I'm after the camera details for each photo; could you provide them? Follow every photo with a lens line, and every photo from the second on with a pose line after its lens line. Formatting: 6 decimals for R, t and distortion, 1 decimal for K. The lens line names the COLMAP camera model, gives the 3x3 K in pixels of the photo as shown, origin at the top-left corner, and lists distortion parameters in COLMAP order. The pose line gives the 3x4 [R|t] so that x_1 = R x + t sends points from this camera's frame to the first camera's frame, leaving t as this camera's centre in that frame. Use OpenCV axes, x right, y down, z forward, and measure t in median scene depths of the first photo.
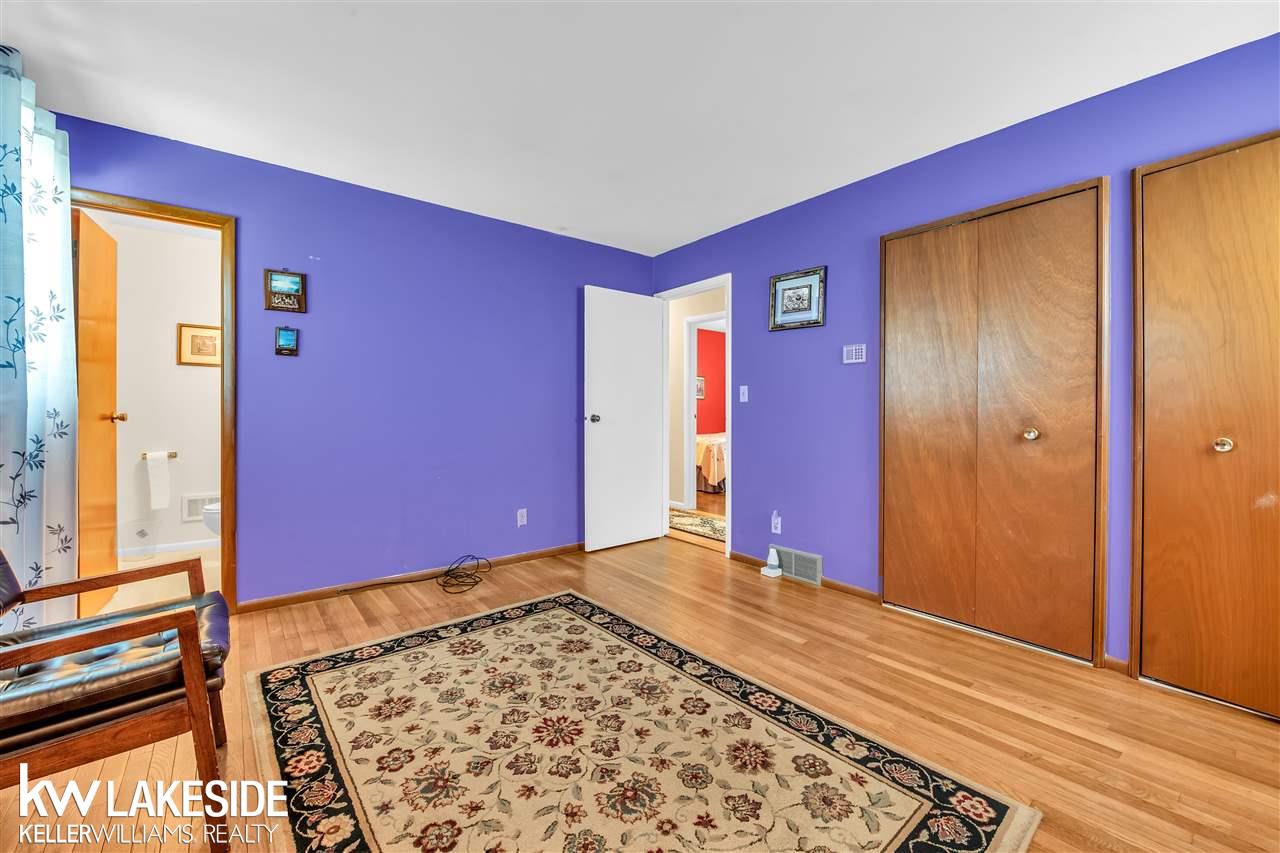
lens RADIAL K [[507.8, 0, 640.8], [0, 507.8, 416.6], [0, 0, 1]] dist [-0.000725, -0.000036]
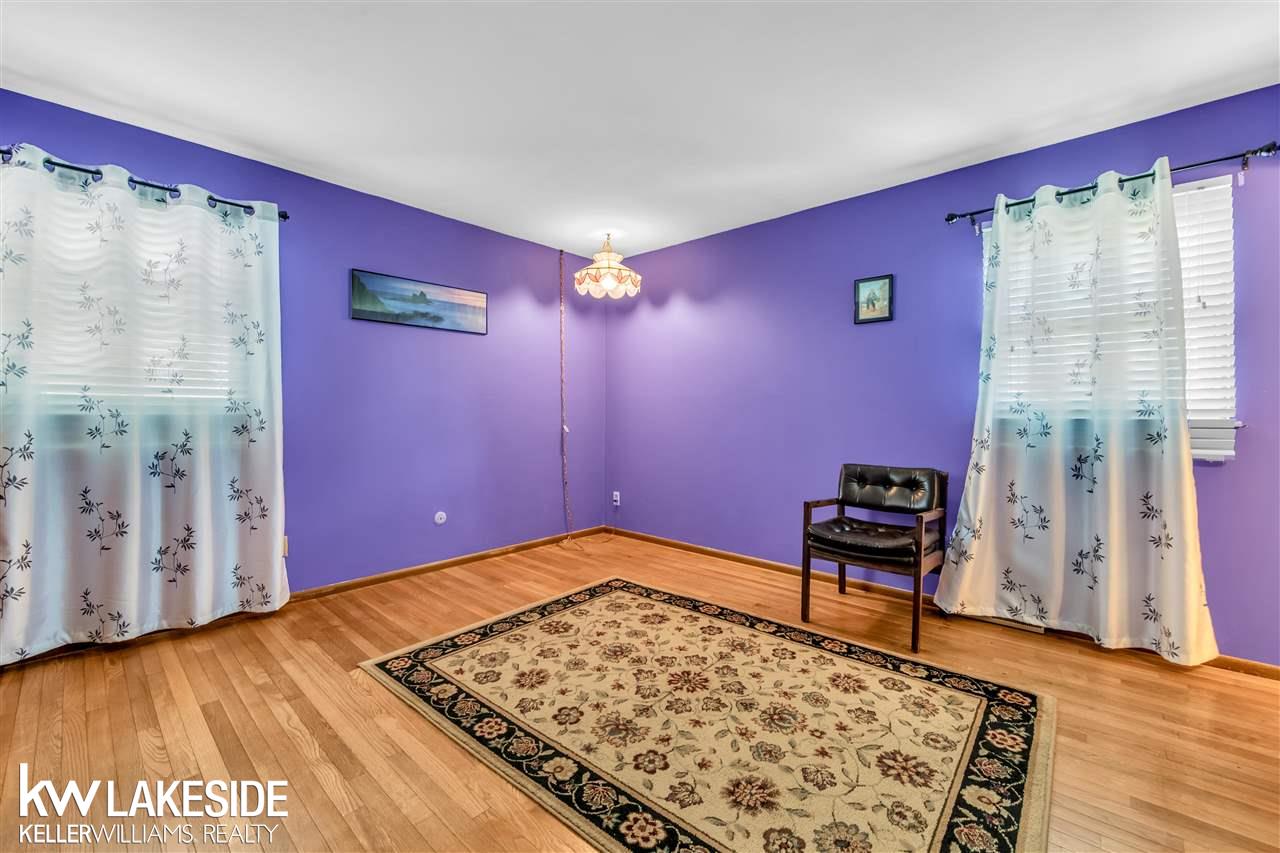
lens RADIAL K [[505.0, 0, 638.4], [0, 505.0, 417.4], [0, 0, 1]] dist [0.000238, 0.000012]
pose [[-0.988033, -0.004659, -0.154169, 0.126634], [-0.006944, 0.999874, 0.014286, -0.012418], [0.154083, 0.015185, -0.987941, 1.970041]]
